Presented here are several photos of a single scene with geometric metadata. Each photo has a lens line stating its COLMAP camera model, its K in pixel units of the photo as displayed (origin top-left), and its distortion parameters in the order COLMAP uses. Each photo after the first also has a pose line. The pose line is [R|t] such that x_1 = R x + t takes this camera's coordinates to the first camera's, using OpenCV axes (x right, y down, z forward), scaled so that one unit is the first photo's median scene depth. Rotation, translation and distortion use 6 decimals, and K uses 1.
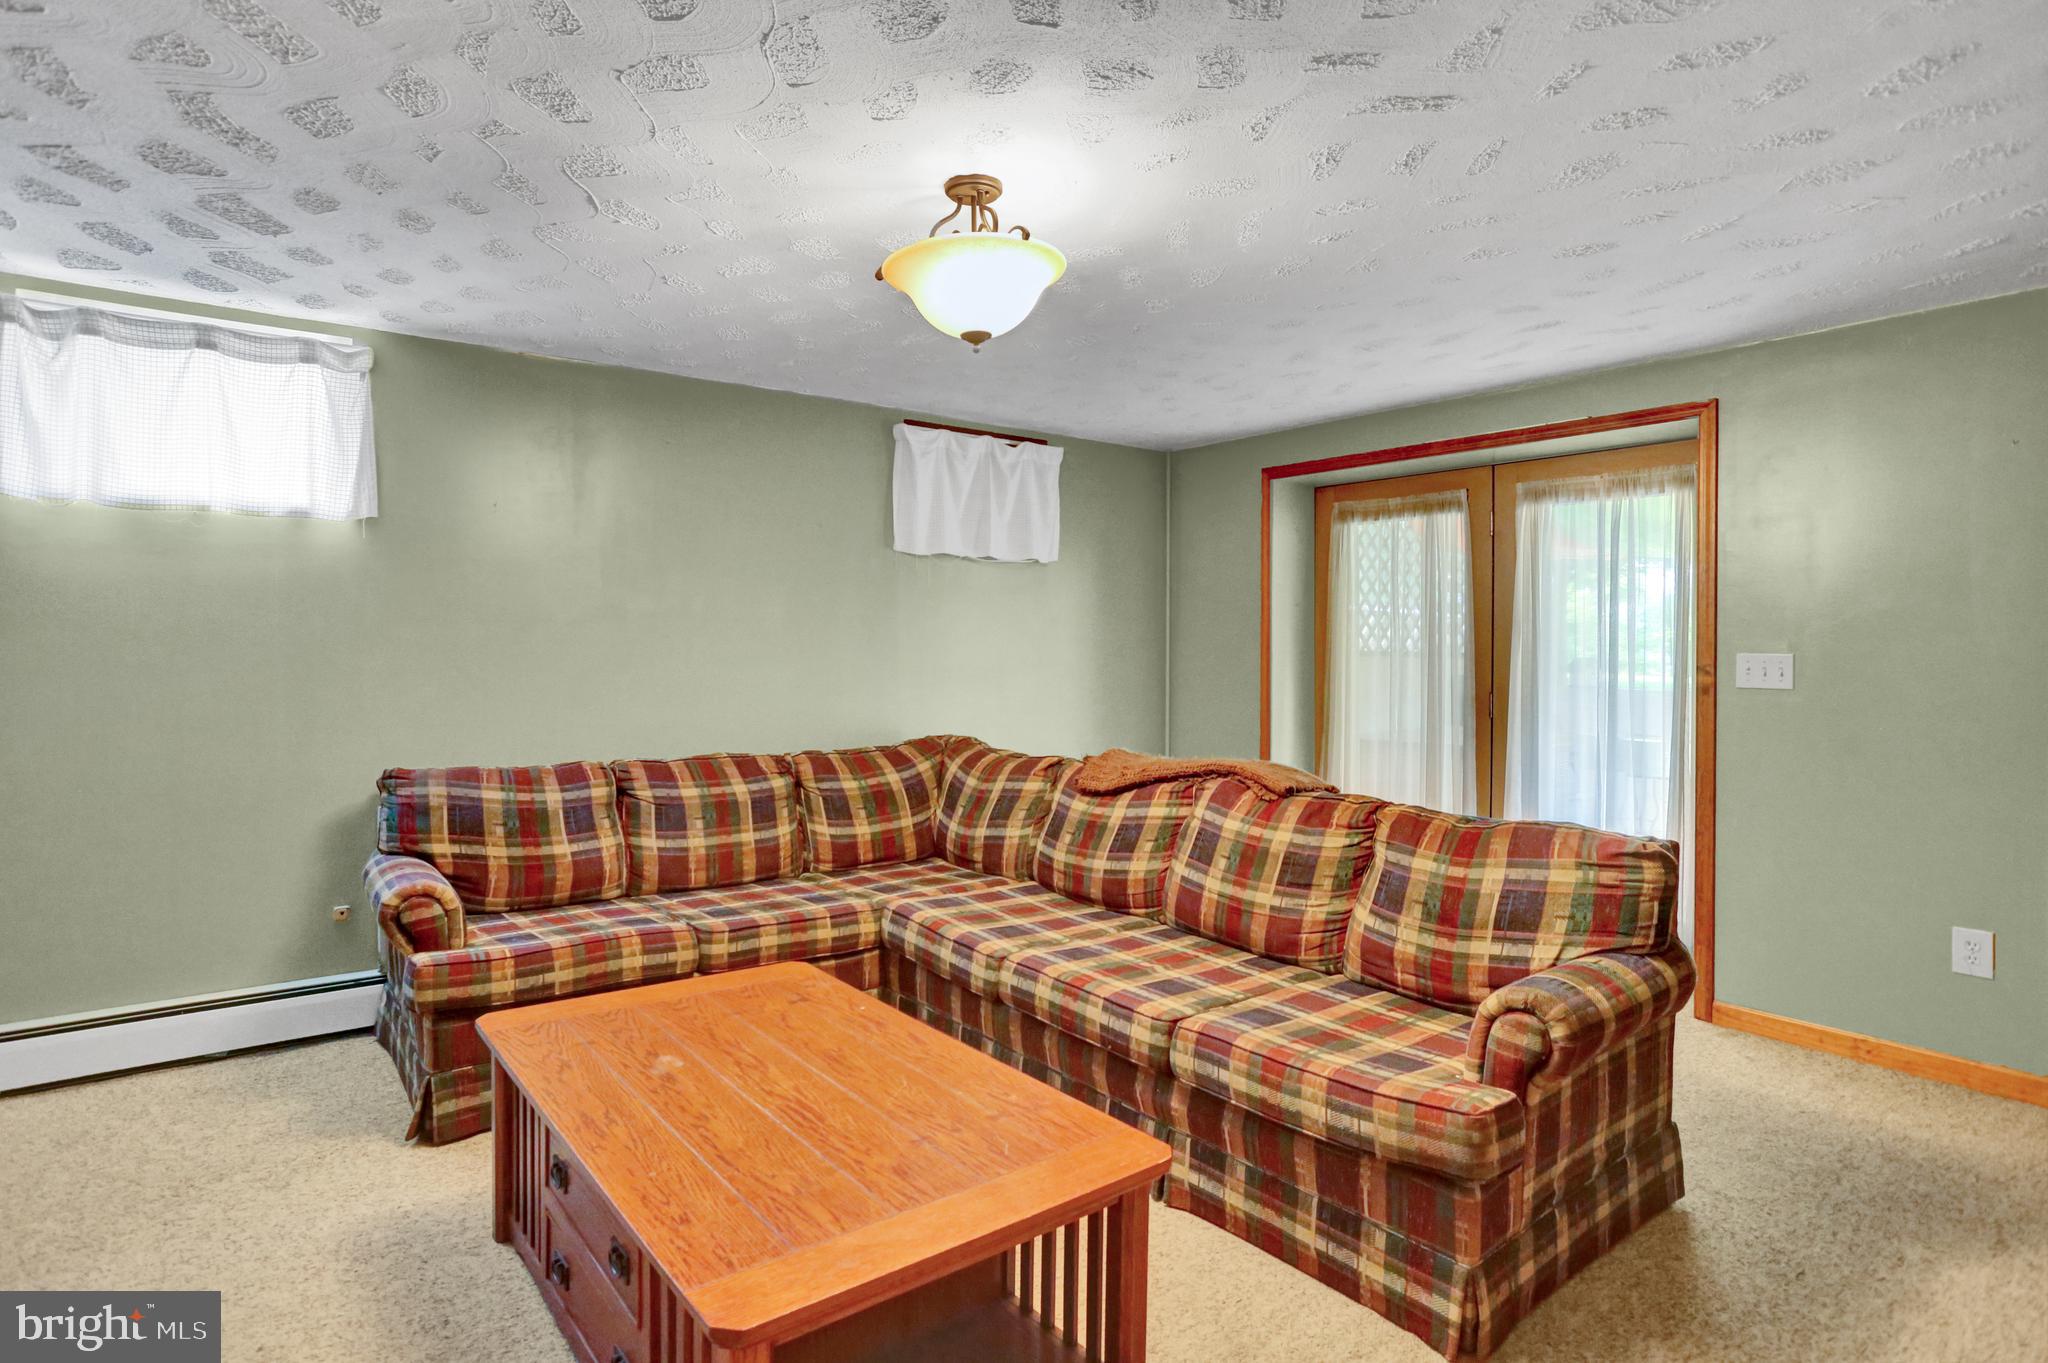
lens RADIAL K [[1083.6, 0, 1058.8], [0, 1083.6, 678.2], [0, 0, 1]] dist [-0.047611, 0.001521]
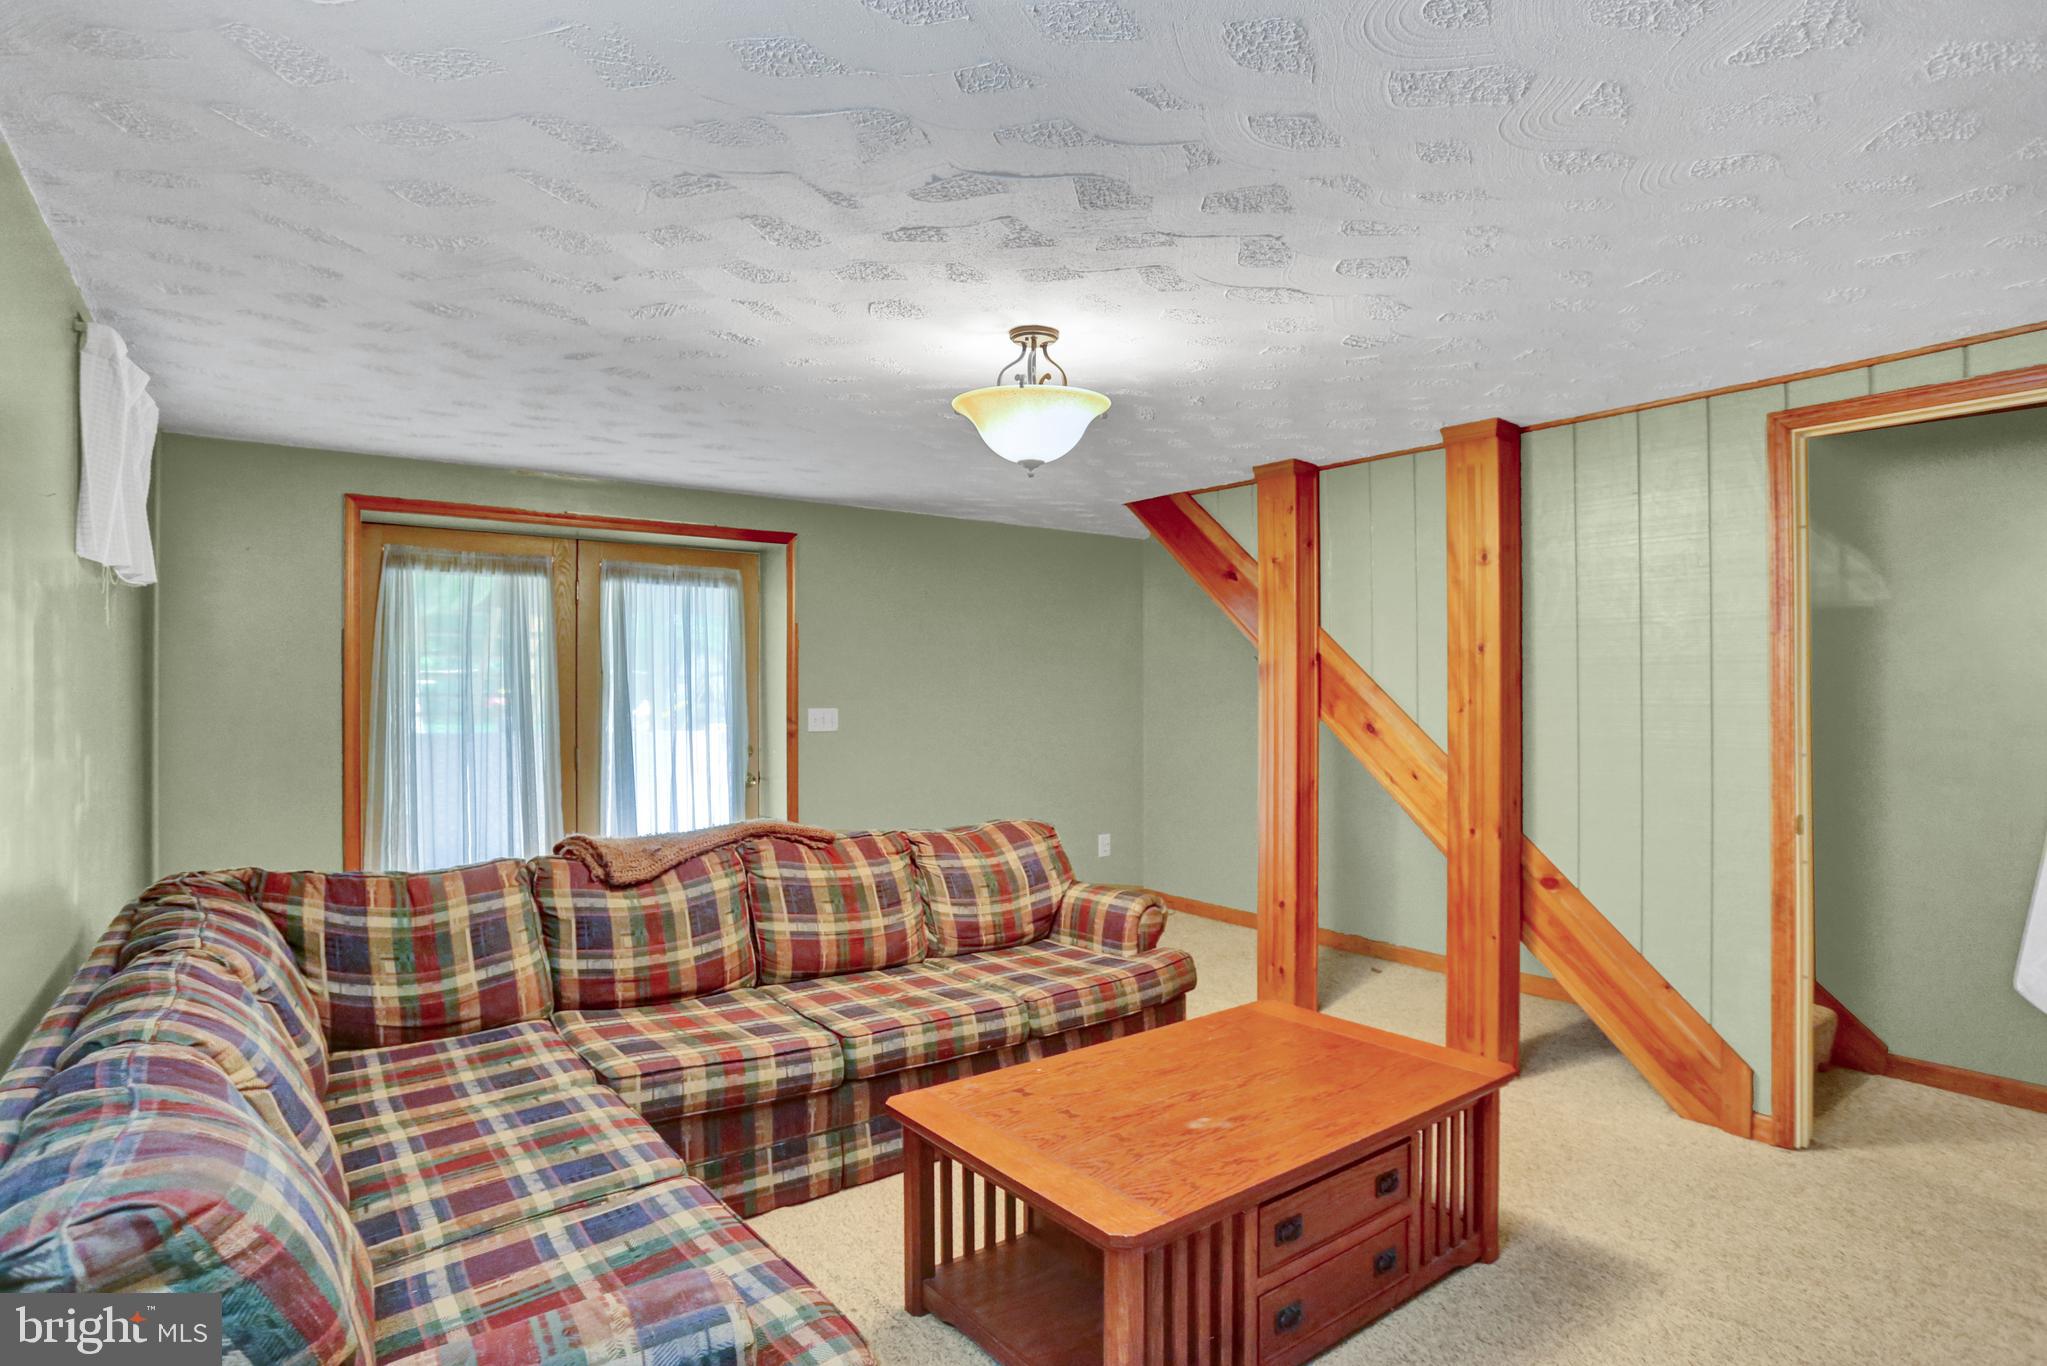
lens RADIAL K [[1035.0, 0, 1023.5], [0, 1035.0, 683.0], [0, 0, 1]] dist [-0.030287, 0.001630]
pose [[0.046581, -0.003871, 0.998907, -0.918886], [0.016644, 0.999857, 0.003099, -0.067015], [-0.998776, 0.016481, 0.046639, 0.720921]]
